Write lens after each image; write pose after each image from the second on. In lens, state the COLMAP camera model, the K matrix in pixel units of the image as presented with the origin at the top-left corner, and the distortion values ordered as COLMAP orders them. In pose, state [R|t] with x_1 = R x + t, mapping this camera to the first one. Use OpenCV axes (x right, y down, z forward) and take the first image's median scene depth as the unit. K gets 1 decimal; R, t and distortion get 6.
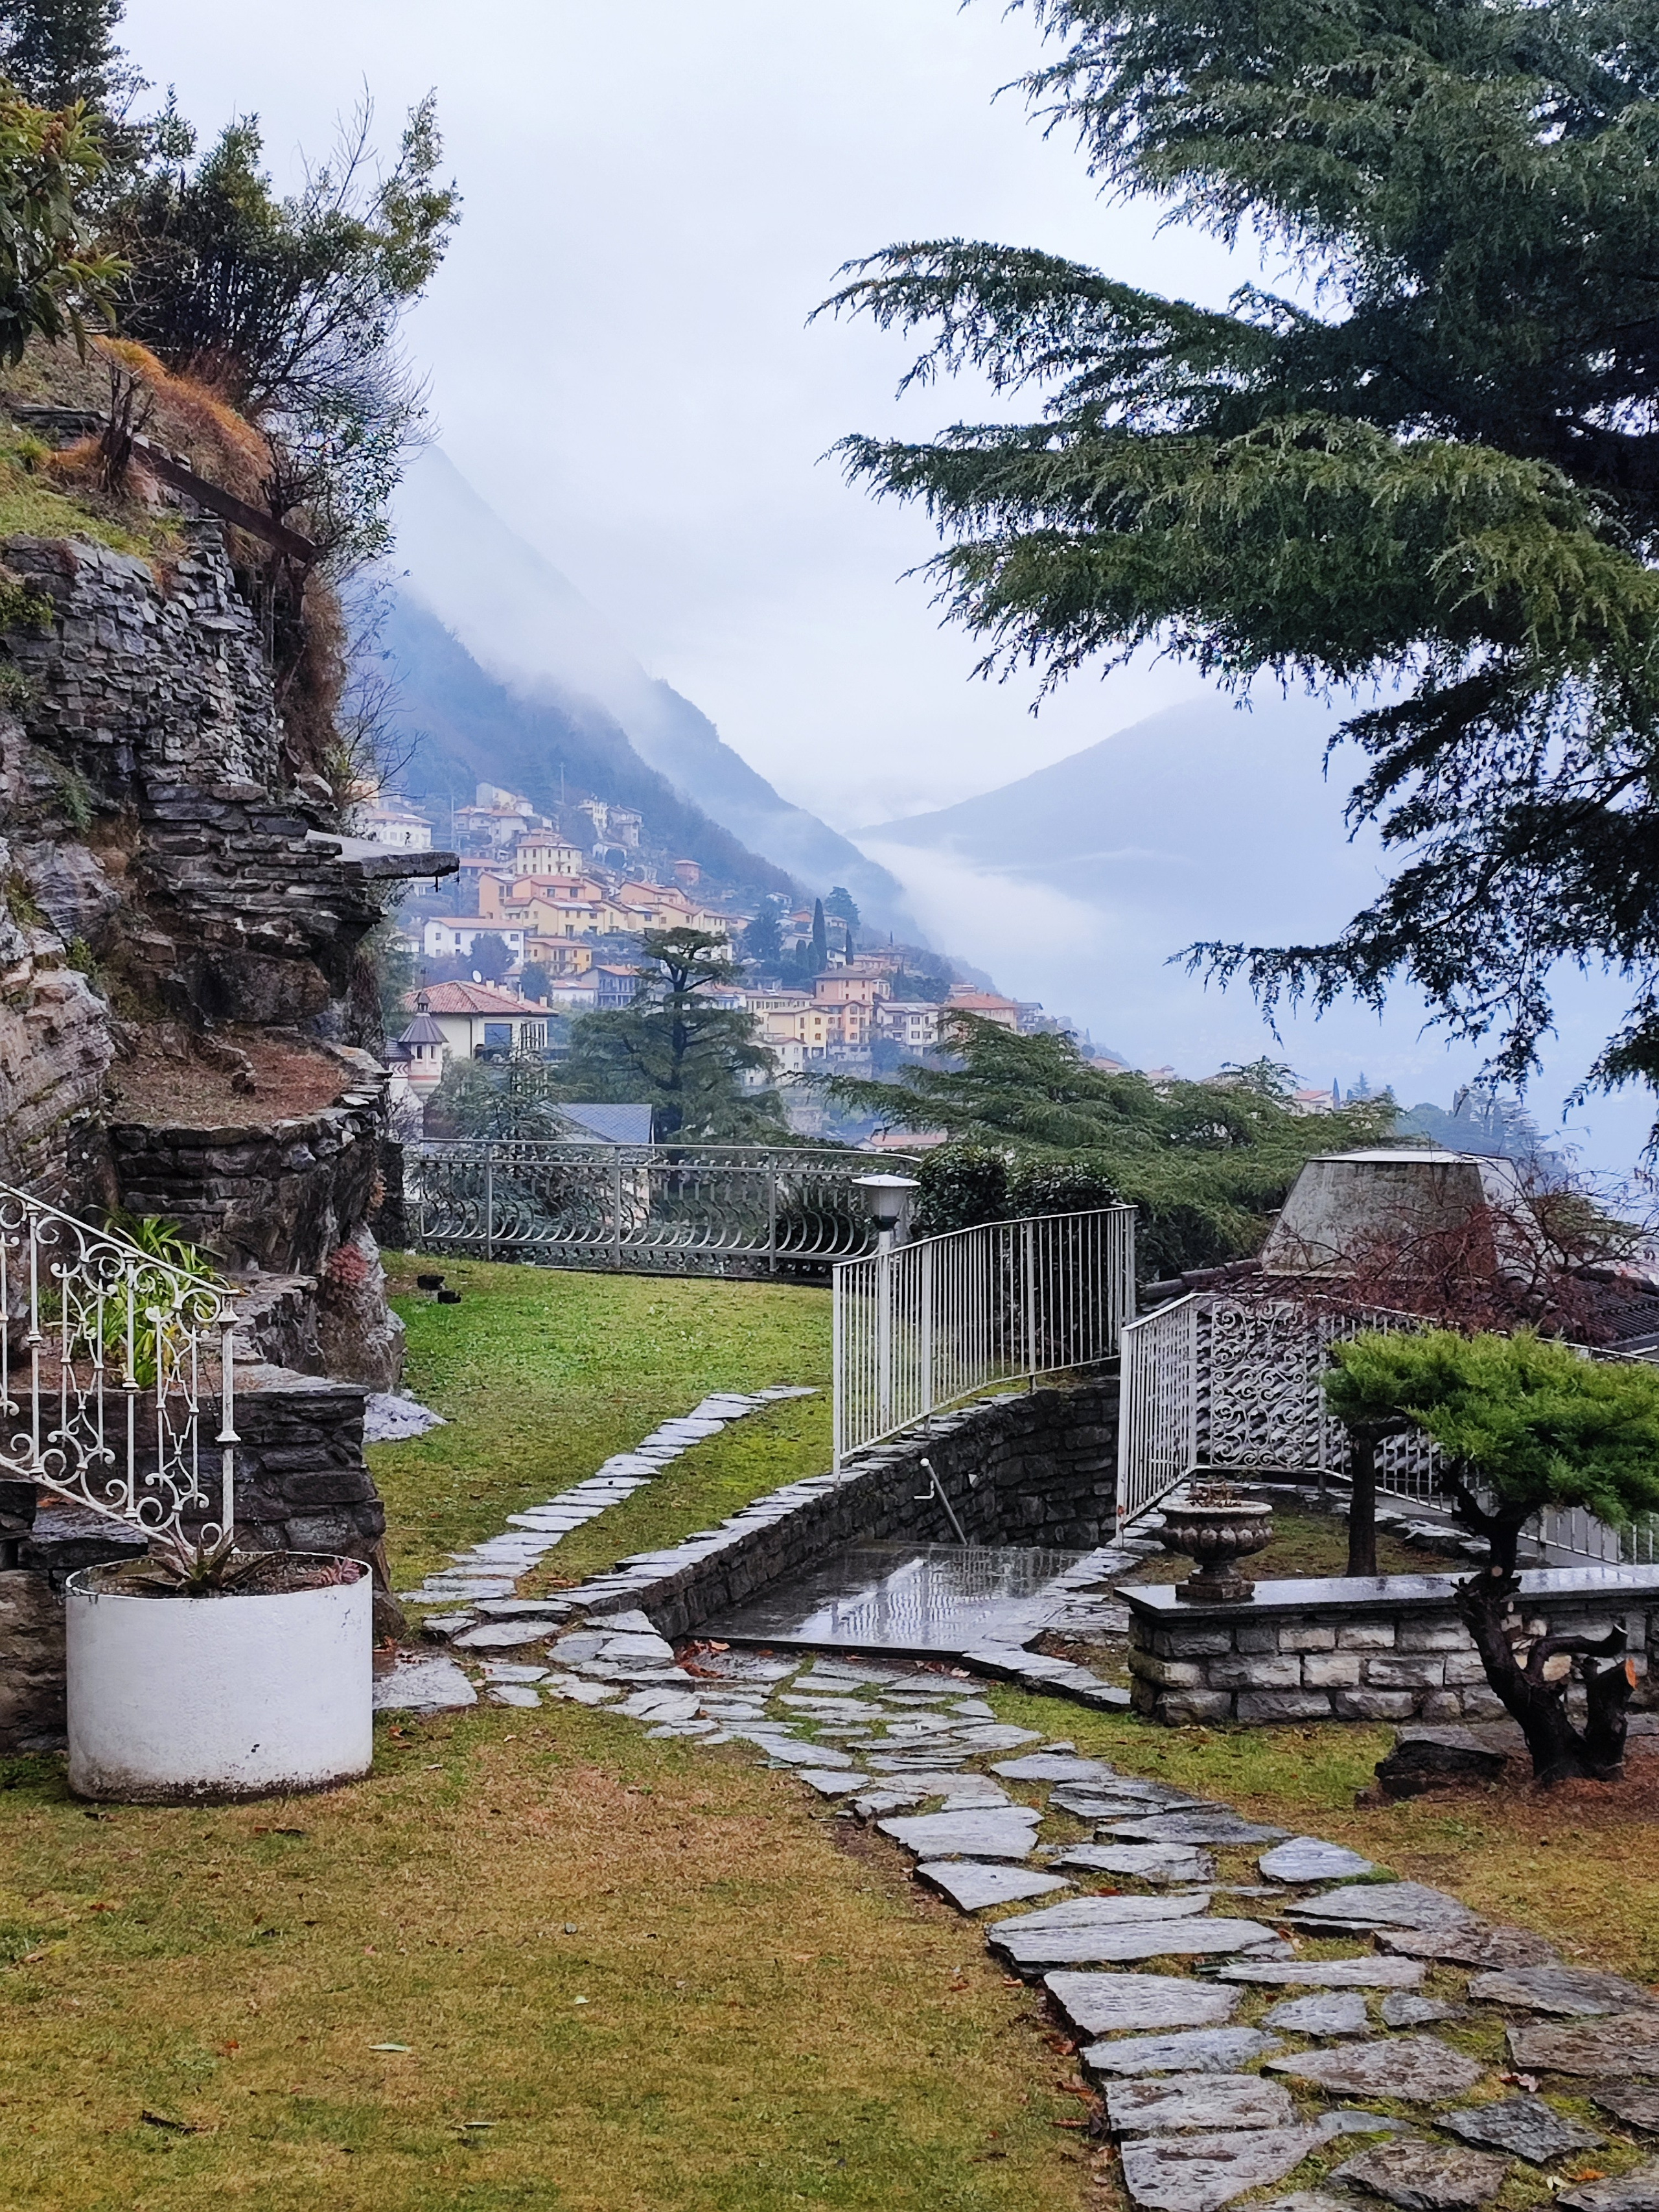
lens RADIAL K [[3147.5, 0, 828.1], [0, 3147.5, 1089.2], [0, 0, 1]] dist [0.207198, -0.792563]
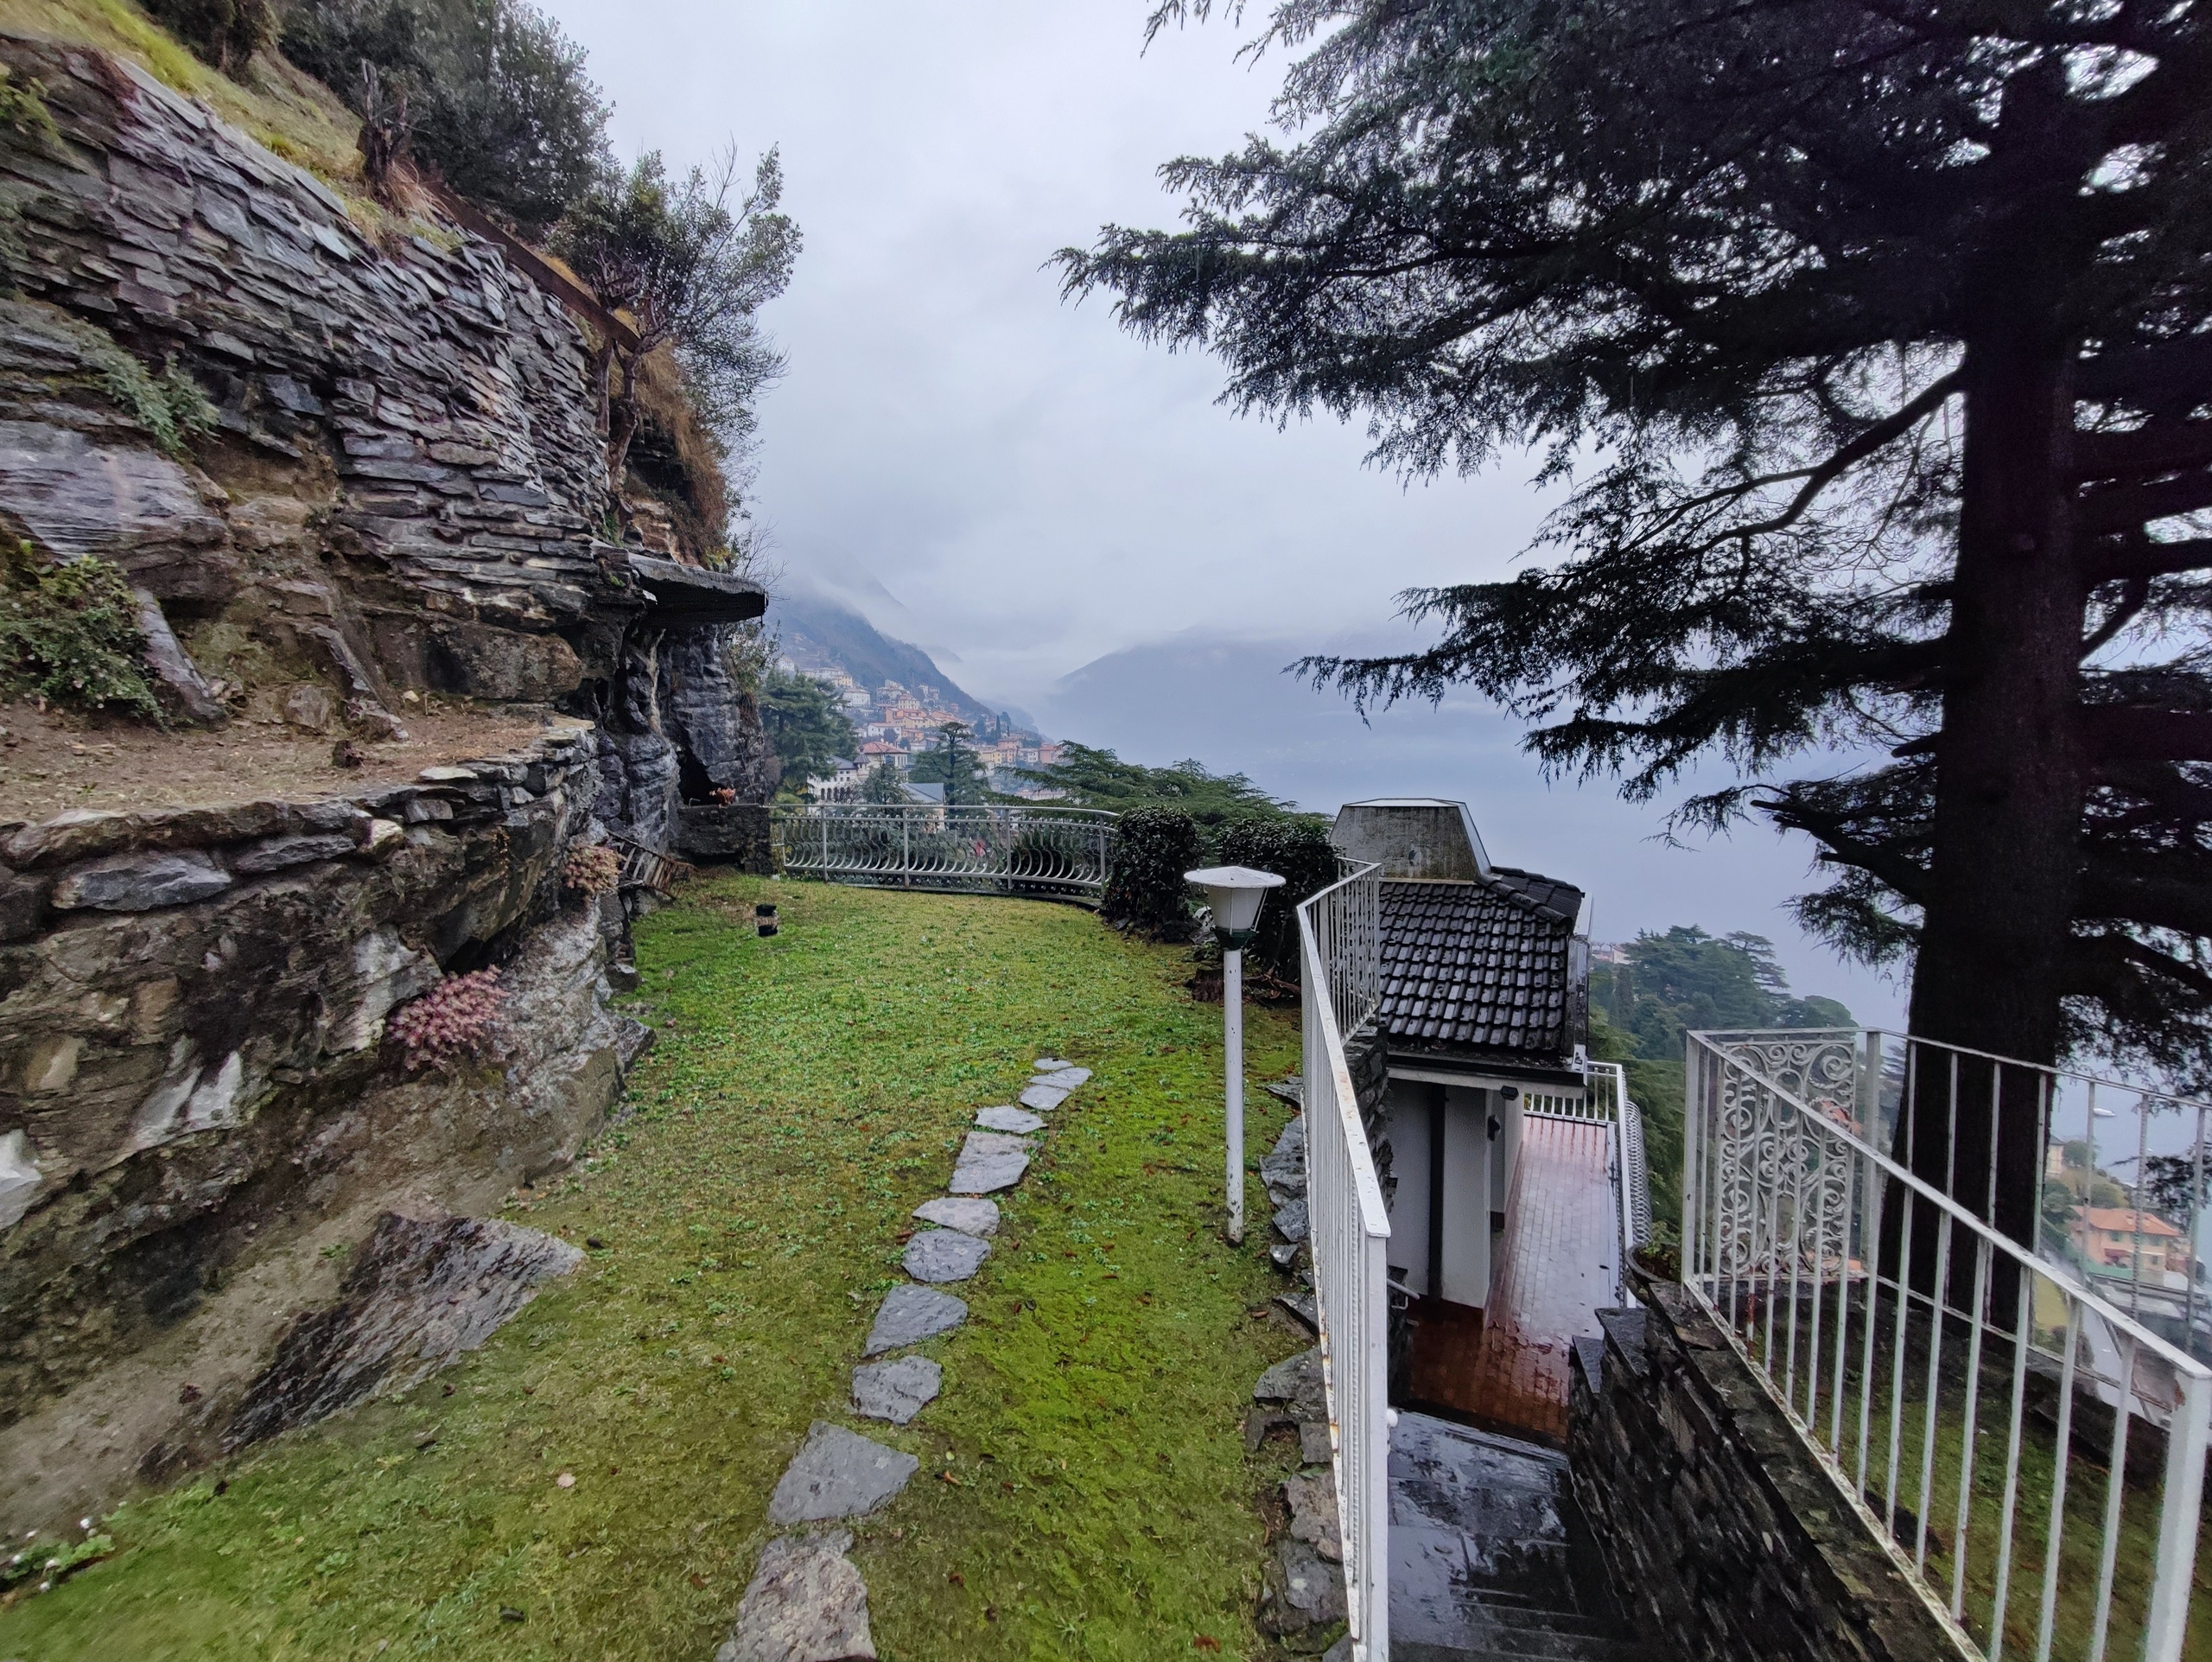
lens RADIAL K [[1008.8, 0, 1092.3], [0, 1008.8, 799.1], [0, 0, 1]] dist [-0.001633, 0.000895]
pose [[0.995816, -0.021824, 0.088736, -0.027124], [0.019830, 0.999532, 0.023290, 0.006163], [-0.089203, -0.021433, 0.995783, 0.685798]]
